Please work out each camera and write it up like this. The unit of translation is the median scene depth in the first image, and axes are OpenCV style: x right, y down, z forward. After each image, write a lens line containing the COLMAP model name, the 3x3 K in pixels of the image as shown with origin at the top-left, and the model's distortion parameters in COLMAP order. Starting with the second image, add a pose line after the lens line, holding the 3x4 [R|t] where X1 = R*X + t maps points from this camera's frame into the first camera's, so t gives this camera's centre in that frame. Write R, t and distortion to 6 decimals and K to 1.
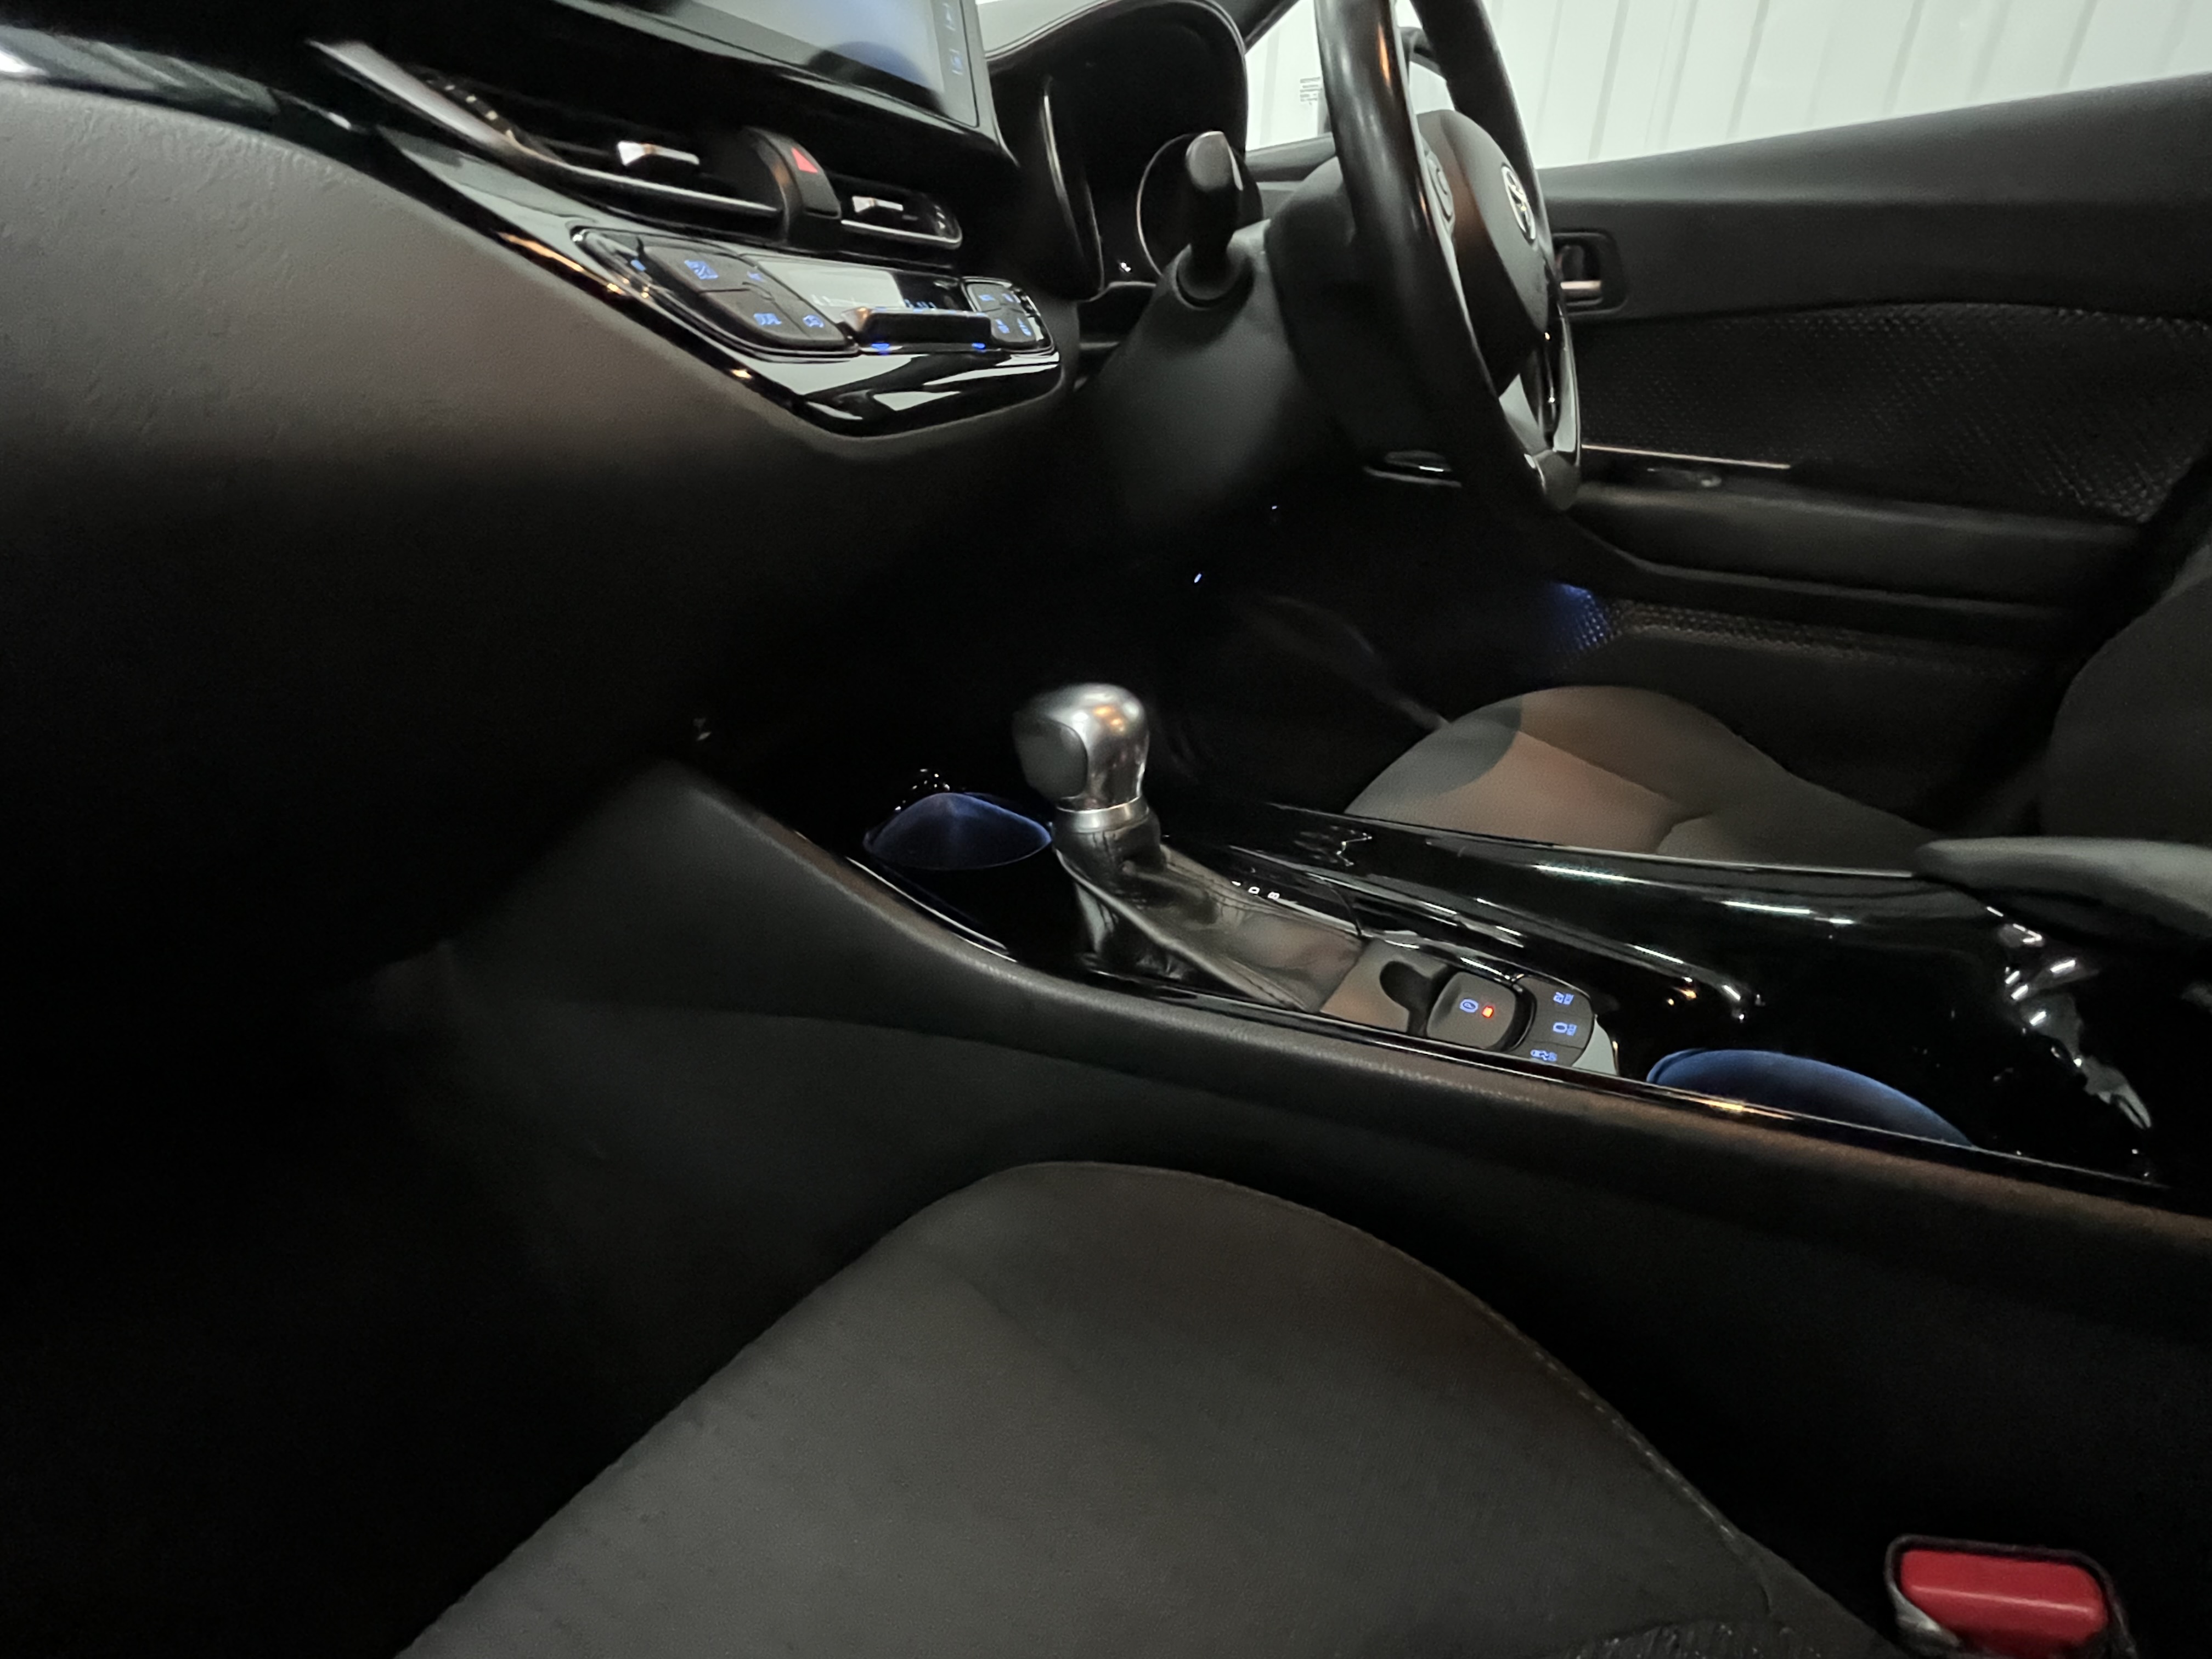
lens RADIAL K [[989.8, 0, 1088.2], [0, 989.8, 834.2], [0, 0, 1]] dist [-0.020659, 0.000068]
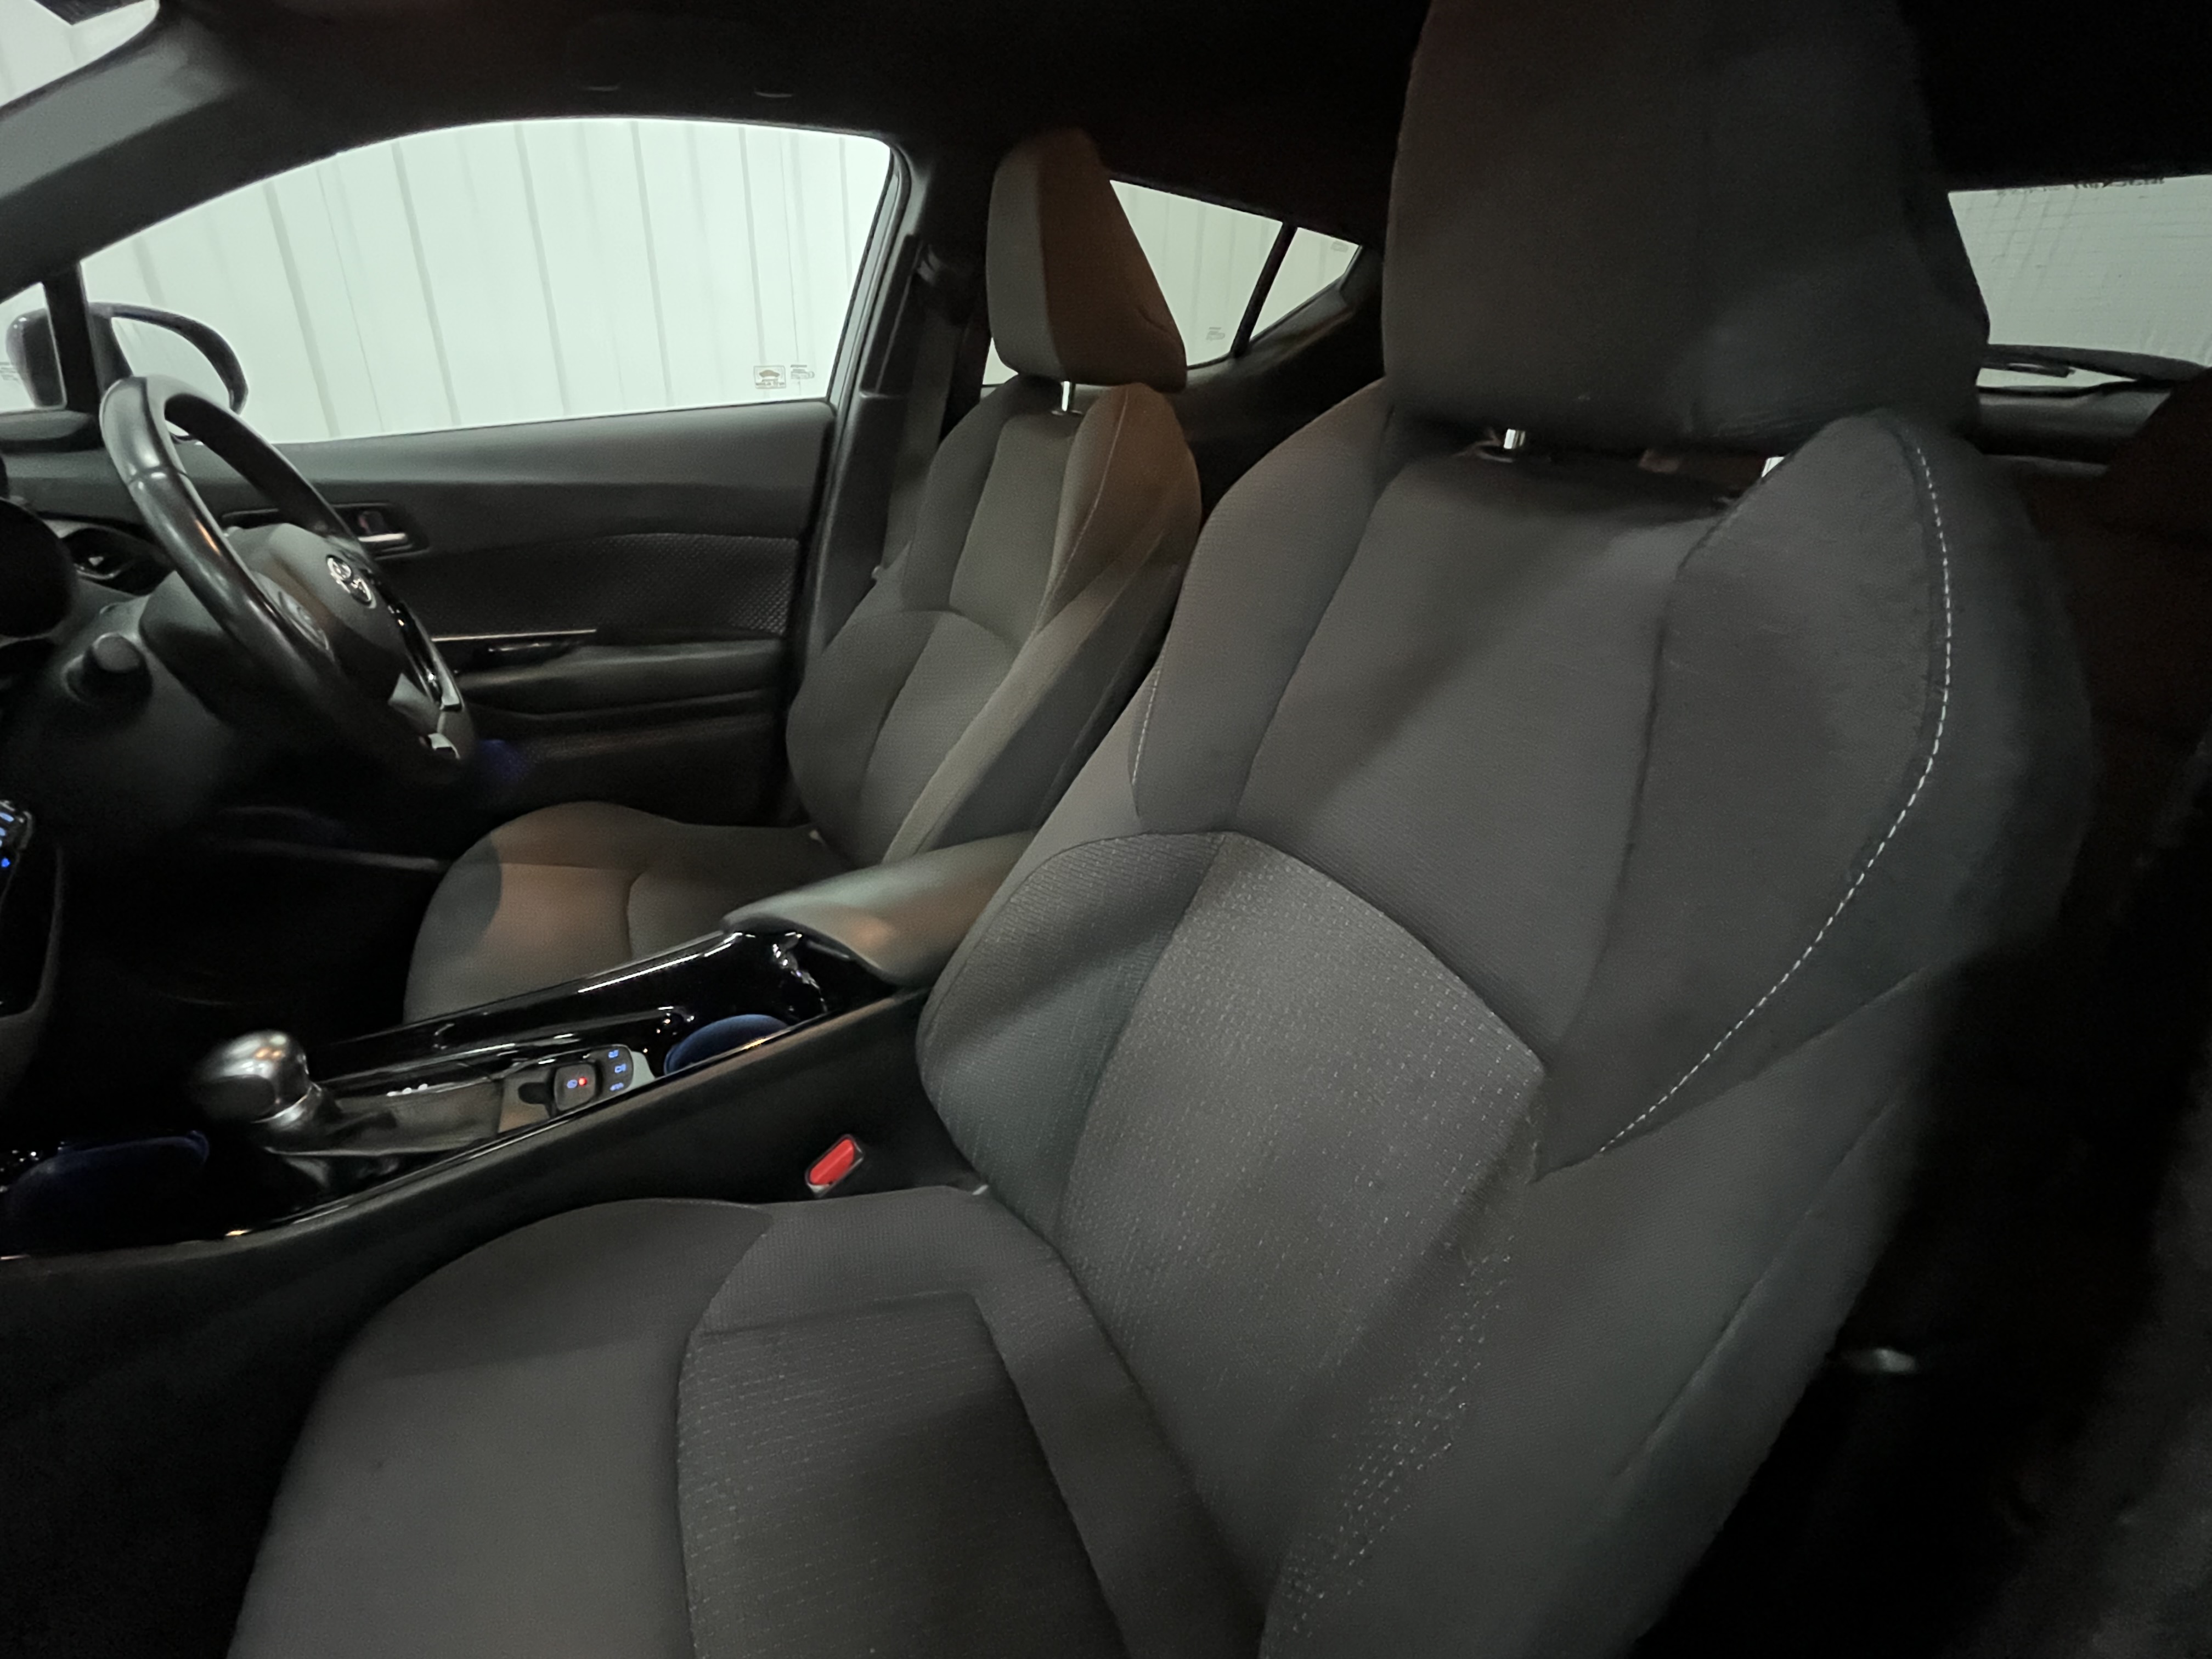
lens RADIAL K [[989.8, 0, 1088.2], [0, 989.8, 834.2], [0, 0, 1]] dist [-0.020659, 0.000068]
pose [[0.518674, -0.382001, 0.764887, -0.330257], [0.358010, 0.909463, 0.211436, -0.280168], [-0.776405, 0.164171, 0.608476, -0.916142]]
